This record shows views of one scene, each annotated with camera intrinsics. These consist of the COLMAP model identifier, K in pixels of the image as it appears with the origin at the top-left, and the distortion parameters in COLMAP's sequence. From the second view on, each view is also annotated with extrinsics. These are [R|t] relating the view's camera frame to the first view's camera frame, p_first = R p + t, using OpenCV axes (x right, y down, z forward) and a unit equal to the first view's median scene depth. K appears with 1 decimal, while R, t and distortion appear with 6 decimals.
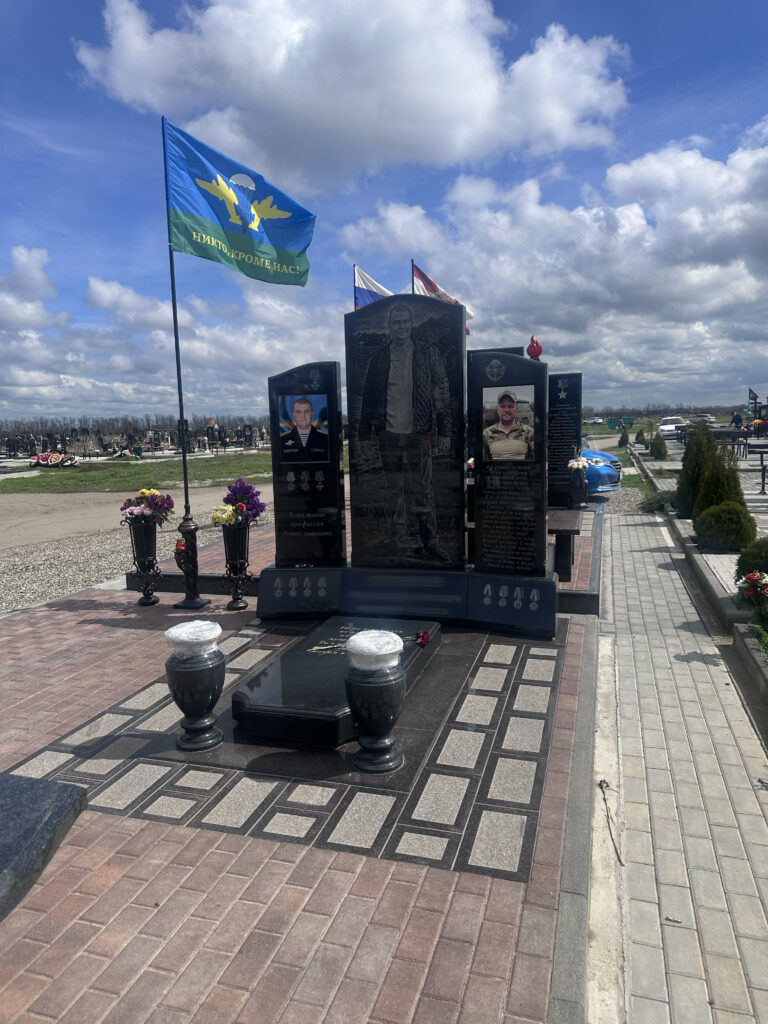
lens RADIAL K [[723.4, 0, 384.0], [0, 723.4, 512.0], [0, 0, 1]] dist [0.003295, 0.000466]
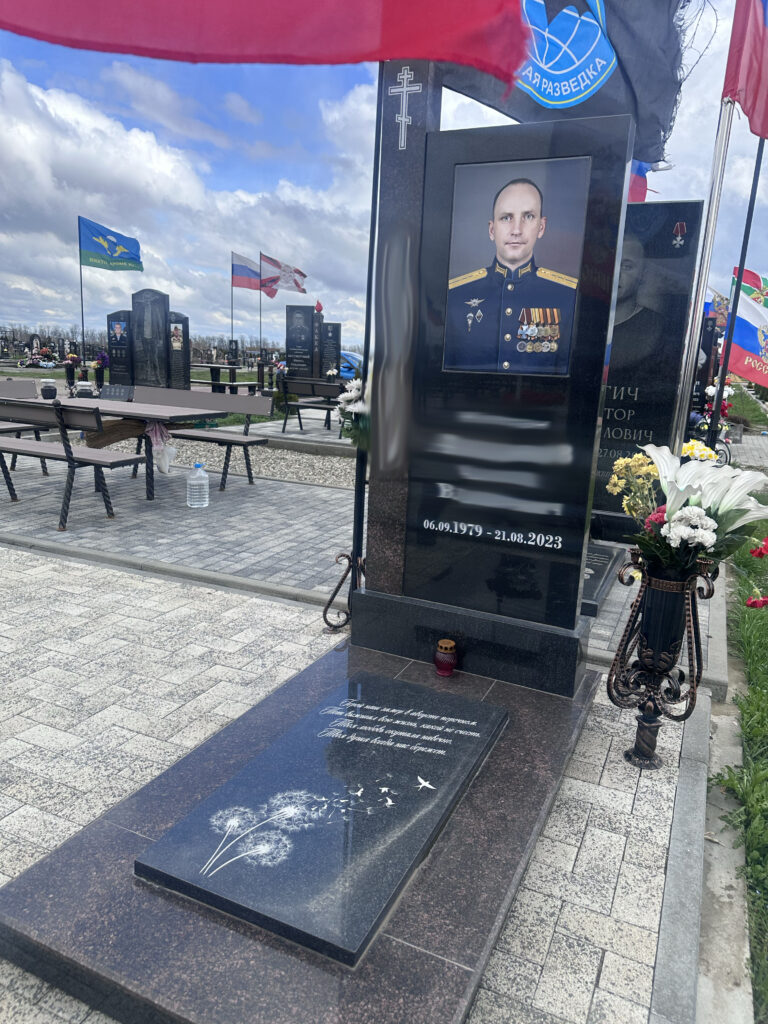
lens RADIAL K [[723.4, 0, 384.0], [0, 723.4, 512.0], [0, 0, 1]] dist [0.003295, 0.000466]
pose [[0.986447, 0.107703, -0.123786, 0.682863], [-0.096871, 0.991179, 0.090440, 0.110205], [0.132435, -0.077223, 0.988179, -0.865548]]
